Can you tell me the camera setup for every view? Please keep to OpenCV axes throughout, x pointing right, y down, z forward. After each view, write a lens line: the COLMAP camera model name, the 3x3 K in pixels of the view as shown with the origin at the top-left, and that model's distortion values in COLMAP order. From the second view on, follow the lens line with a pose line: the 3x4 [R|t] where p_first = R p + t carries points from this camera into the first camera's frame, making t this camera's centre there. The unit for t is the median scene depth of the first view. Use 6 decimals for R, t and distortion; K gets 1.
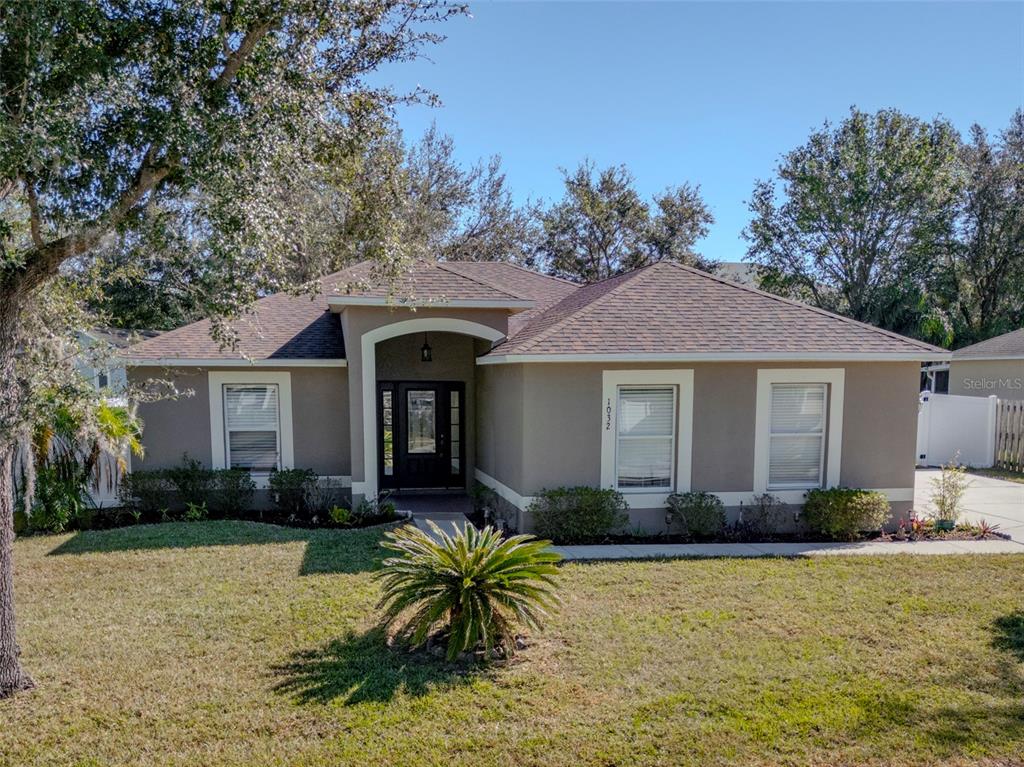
lens RADIAL K [[1063.7, 0, 509.6], [0, 1063.7, 530.3], [0, 0, 1]] dist [0.071918, -0.047330]
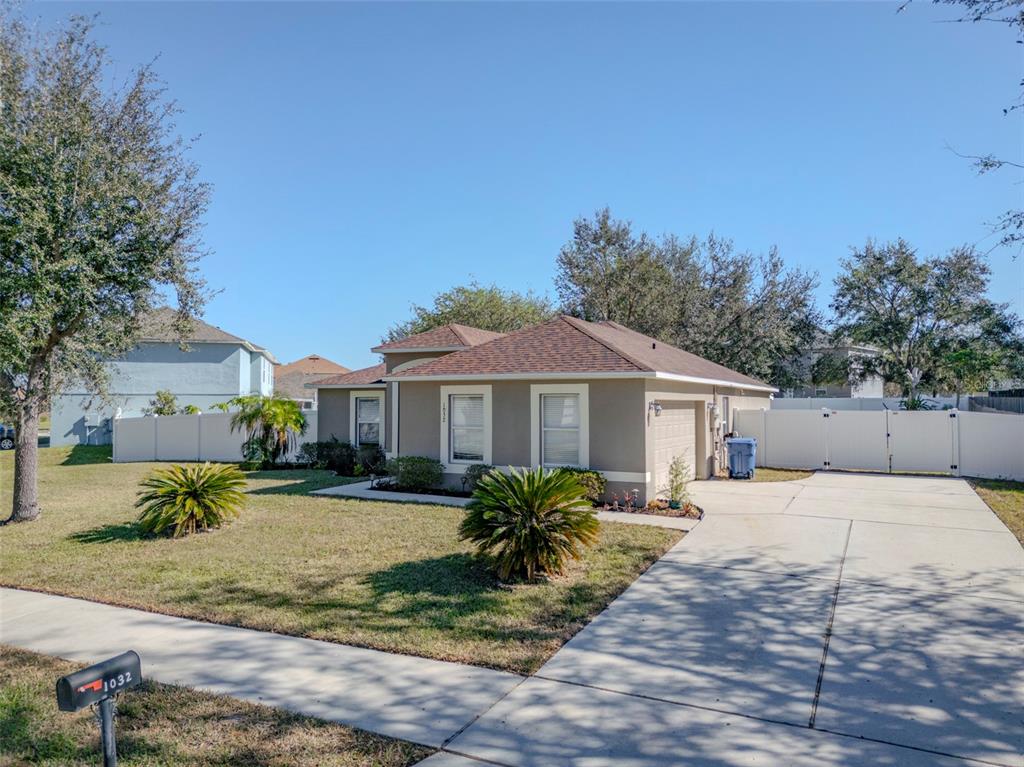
lens RADIAL K [[722.5, 0, 516.8], [0, 722.5, 385.5], [0, 0, 1]] dist [0.095303, -0.106877]
pose [[0.803302, -0.010720, -0.595475, 0.735999], [-0.090245, 0.986102, -0.139493, -0.006362], [0.588695, 0.165793, 0.791171, 0.173126]]
